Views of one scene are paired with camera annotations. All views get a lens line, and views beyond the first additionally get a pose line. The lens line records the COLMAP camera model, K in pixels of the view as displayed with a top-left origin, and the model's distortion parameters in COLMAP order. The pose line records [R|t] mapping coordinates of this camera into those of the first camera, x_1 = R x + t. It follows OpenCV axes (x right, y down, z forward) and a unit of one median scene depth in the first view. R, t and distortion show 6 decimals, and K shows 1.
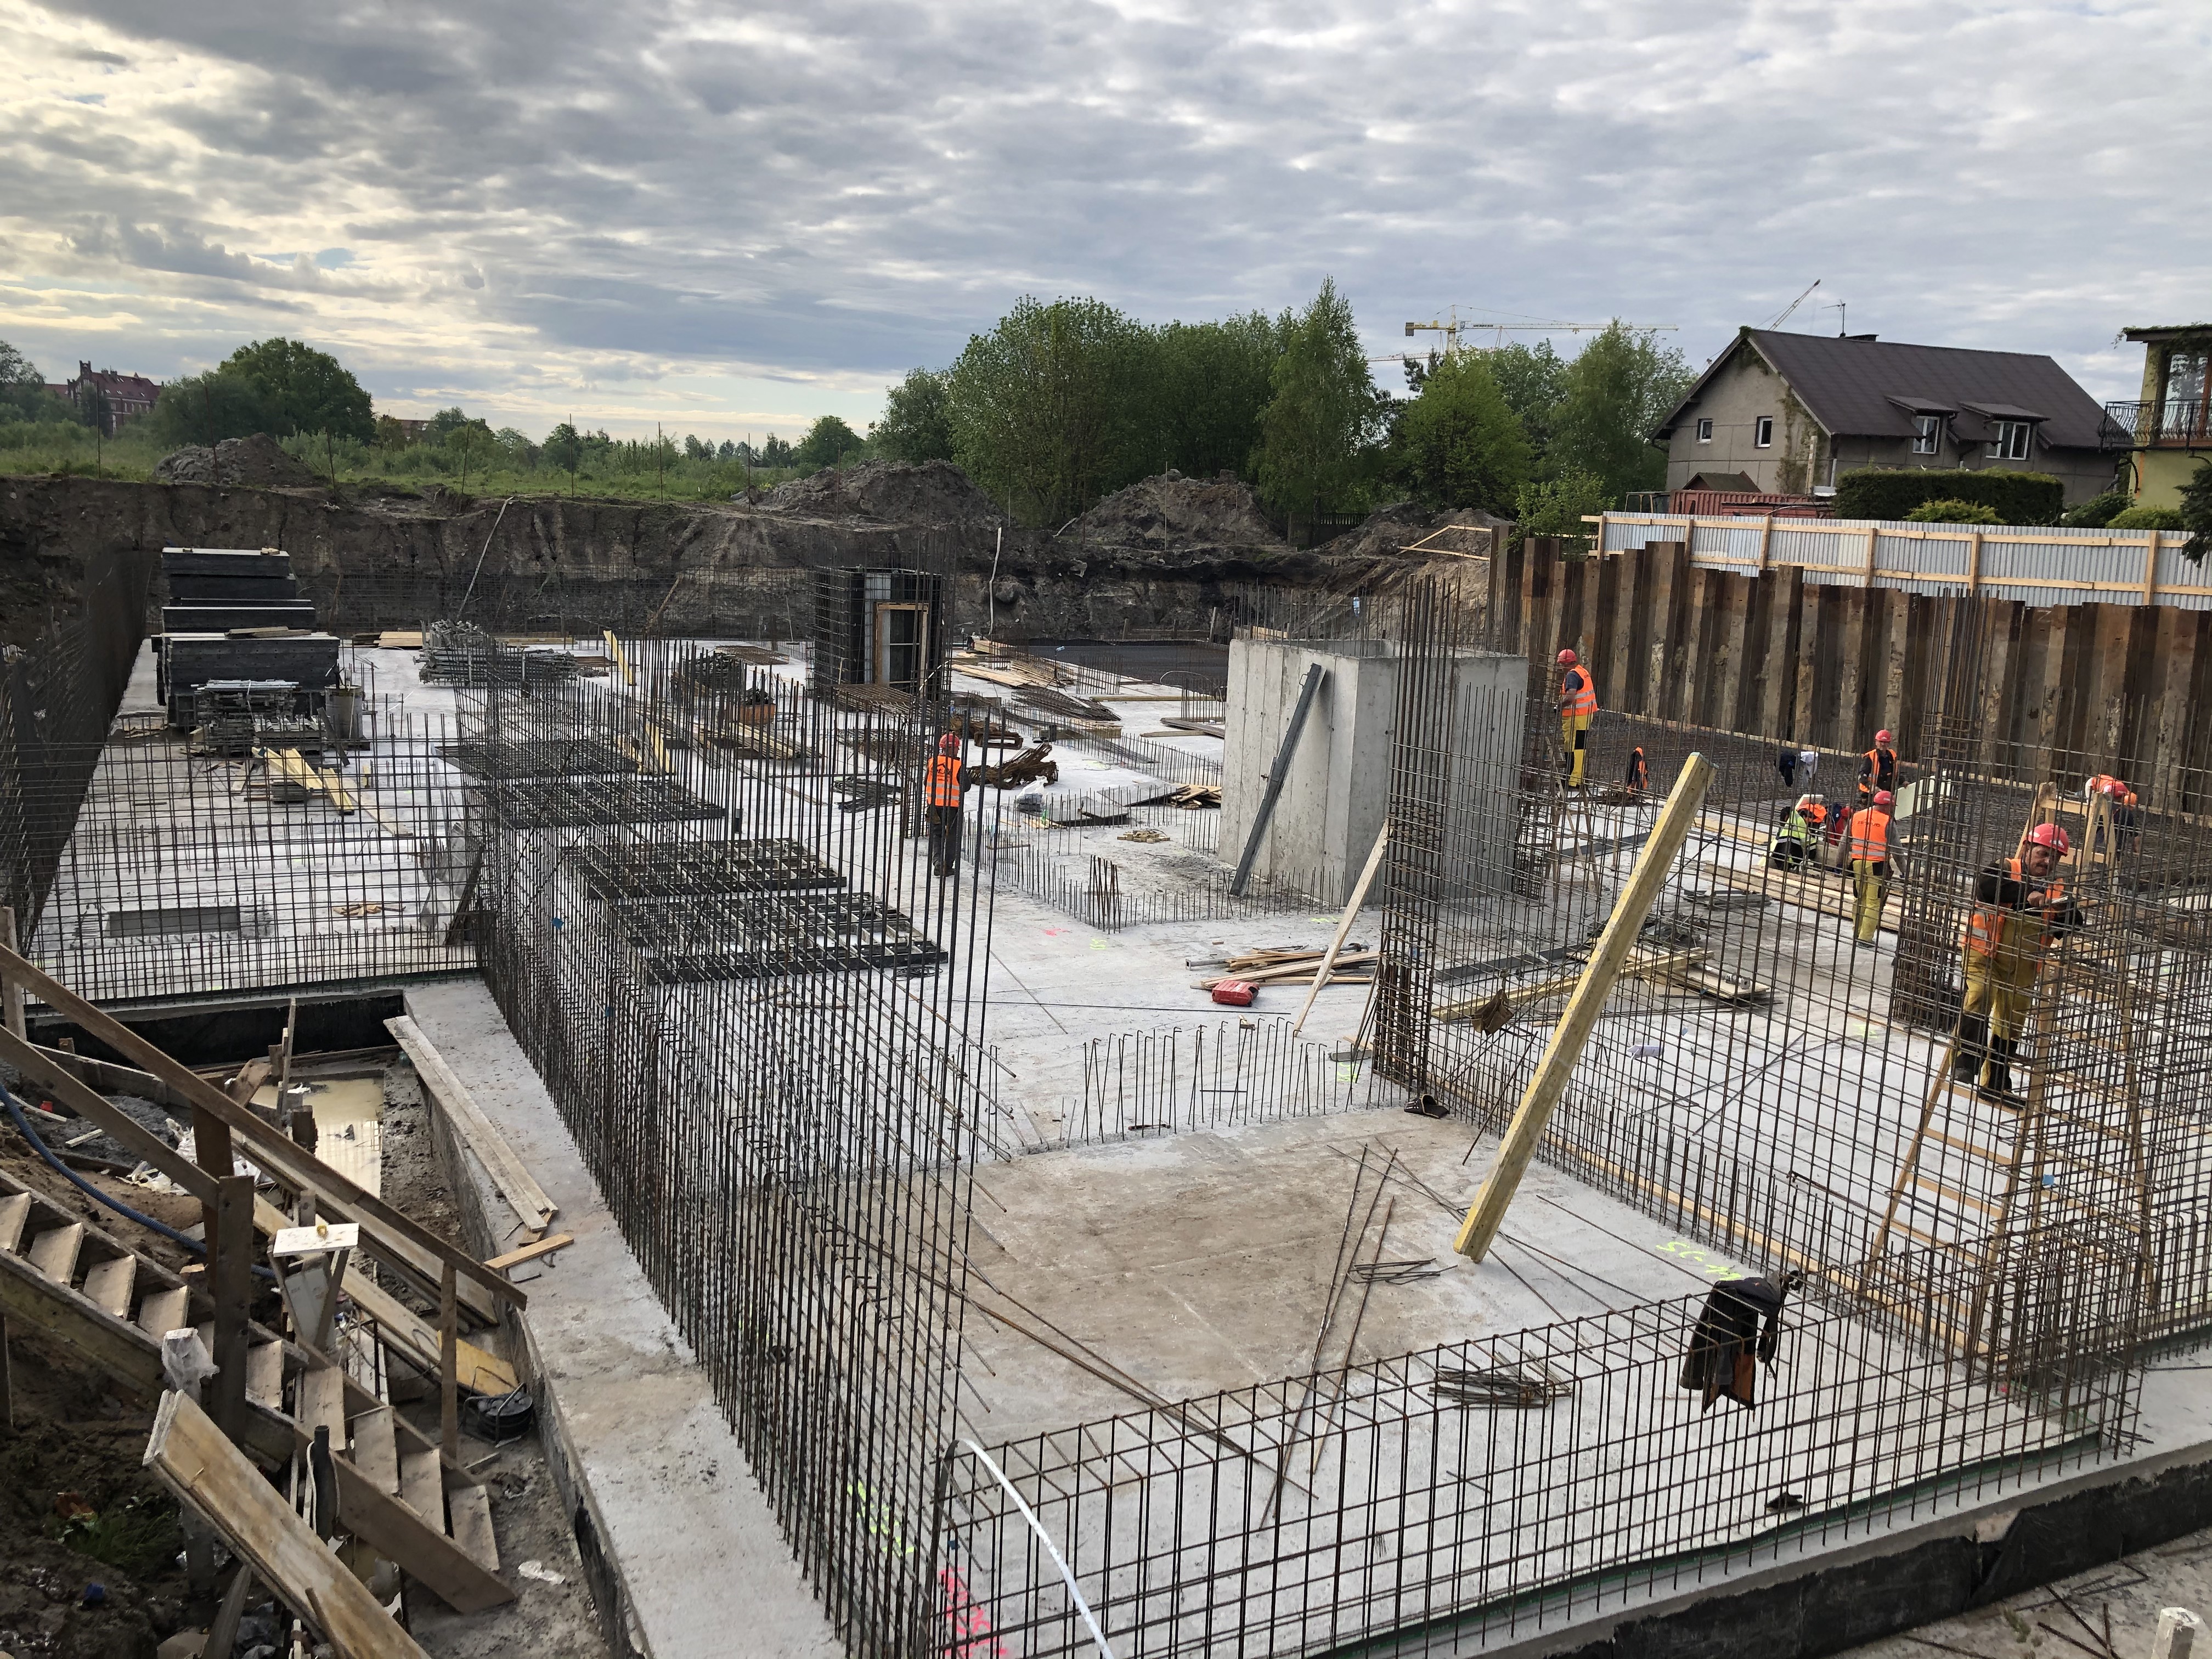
lens RADIAL K [[1825.9, 0, 1109.6], [0, 1825.9, 789.7], [0, 0, 1]] dist [-0.034140, 0.122671]
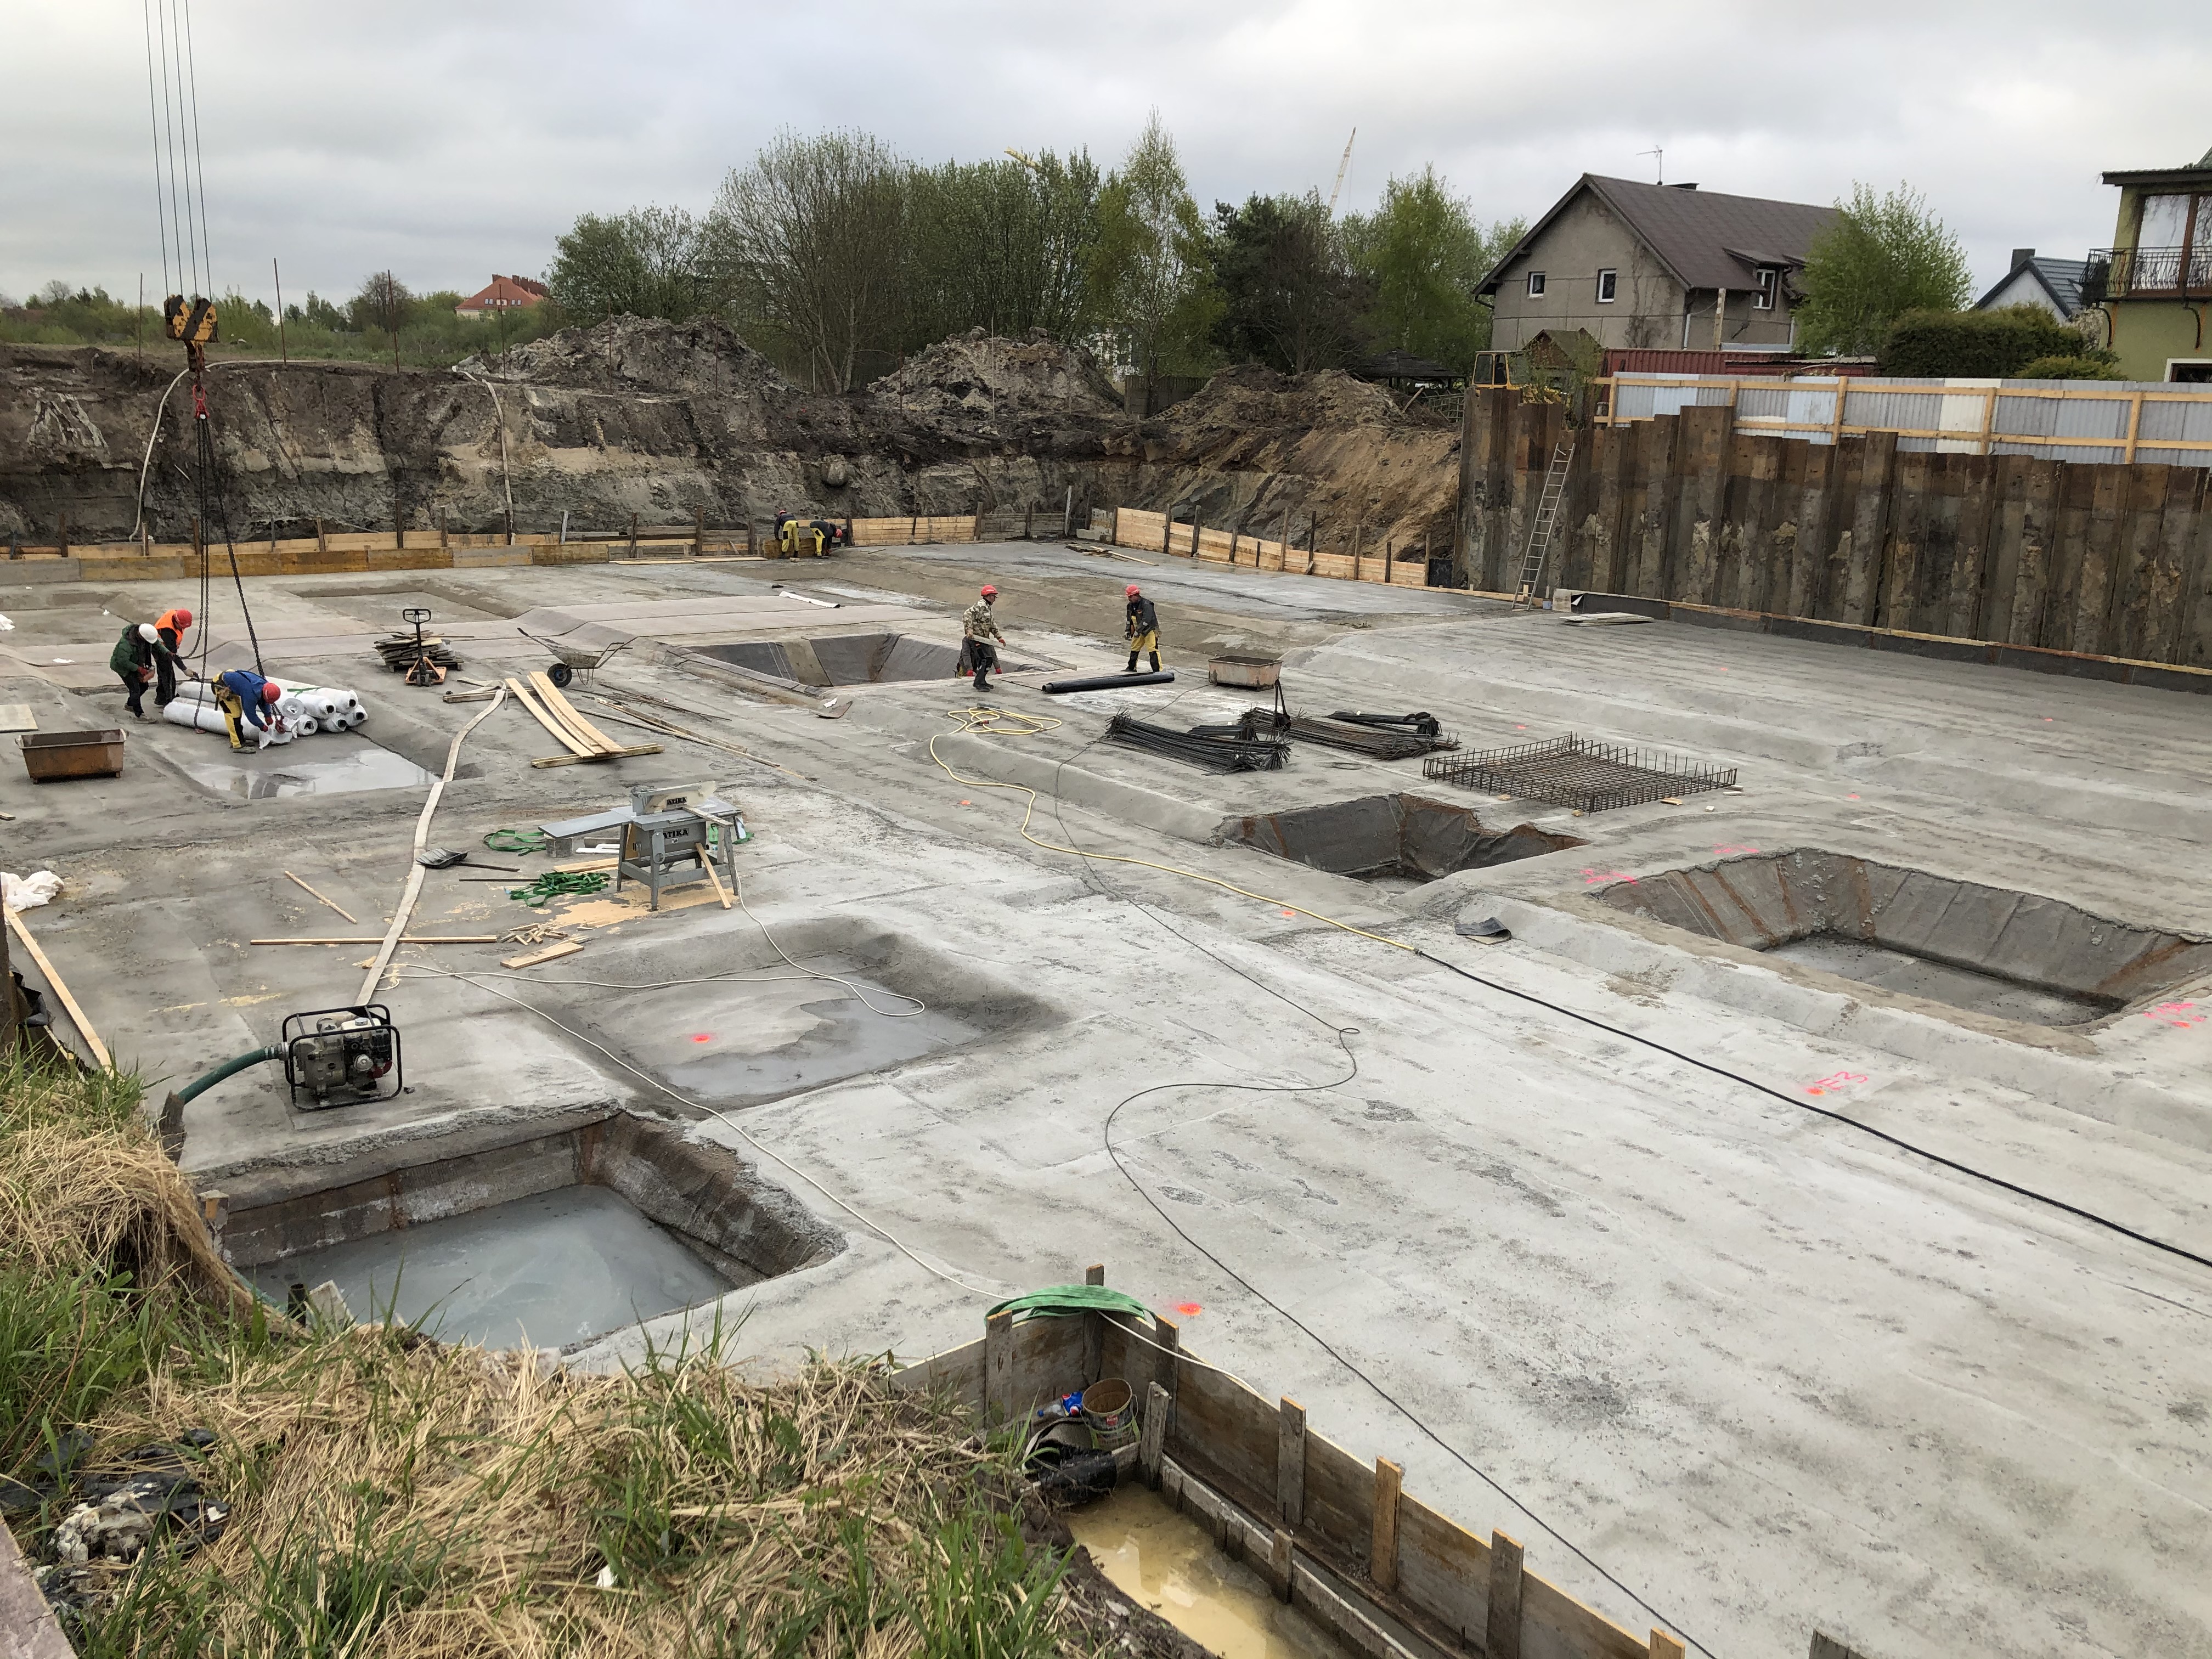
lens RADIAL K [[1814.4, 0, 1098.8], [0, 1814.4, 806.7], [0, 0, 1]] dist [0.018716, -0.000719]
pose [[0.973833, -0.060369, 0.219100, -0.175264], [0.042434, 0.995420, 0.085661, -0.027078], [-0.223268, -0.074122, 0.971935, 0.168531]]
